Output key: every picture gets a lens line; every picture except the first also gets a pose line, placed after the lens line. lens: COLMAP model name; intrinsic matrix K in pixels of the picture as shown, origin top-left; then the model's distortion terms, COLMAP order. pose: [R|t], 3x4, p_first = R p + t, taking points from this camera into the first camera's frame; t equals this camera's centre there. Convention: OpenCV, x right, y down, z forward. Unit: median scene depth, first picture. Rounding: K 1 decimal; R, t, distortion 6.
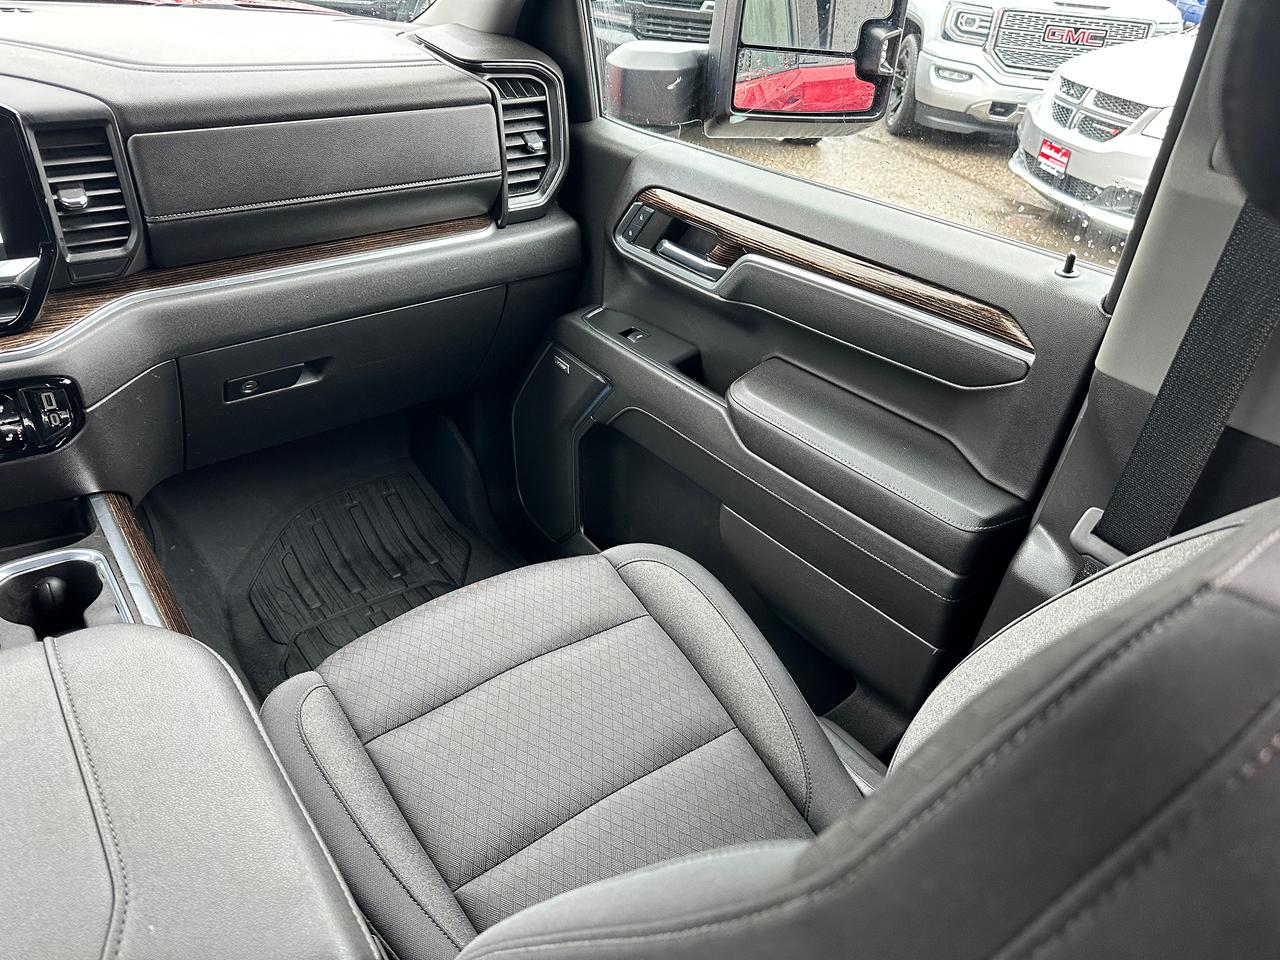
lens RADIAL K [[919.9, 0, 638.7], [0, 919.9, 484.0], [0, 0, 1]] dist [0.012969, -0.020192]
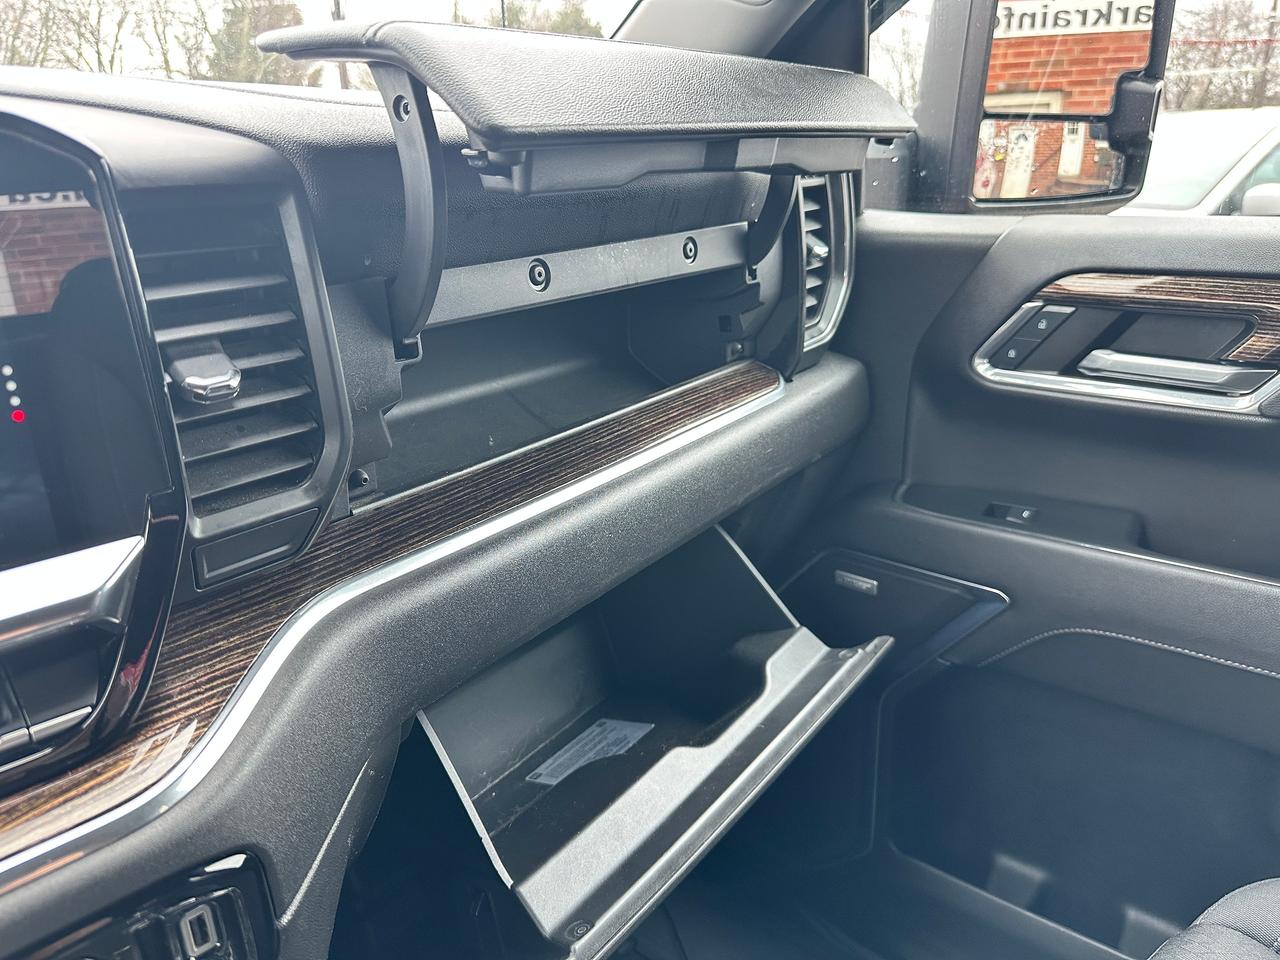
lens RADIAL K [[919.9, 0, 638.7], [0, 919.9, 484.0], [0, 0, 1]] dist [0.012969, -0.020192]
pose [[0.951284, -0.164092, 0.261022, -0.528590], [0.218474, 0.956132, -0.195143, -0.143193], [-0.217550, 0.242663, 0.945403, 0.574864]]
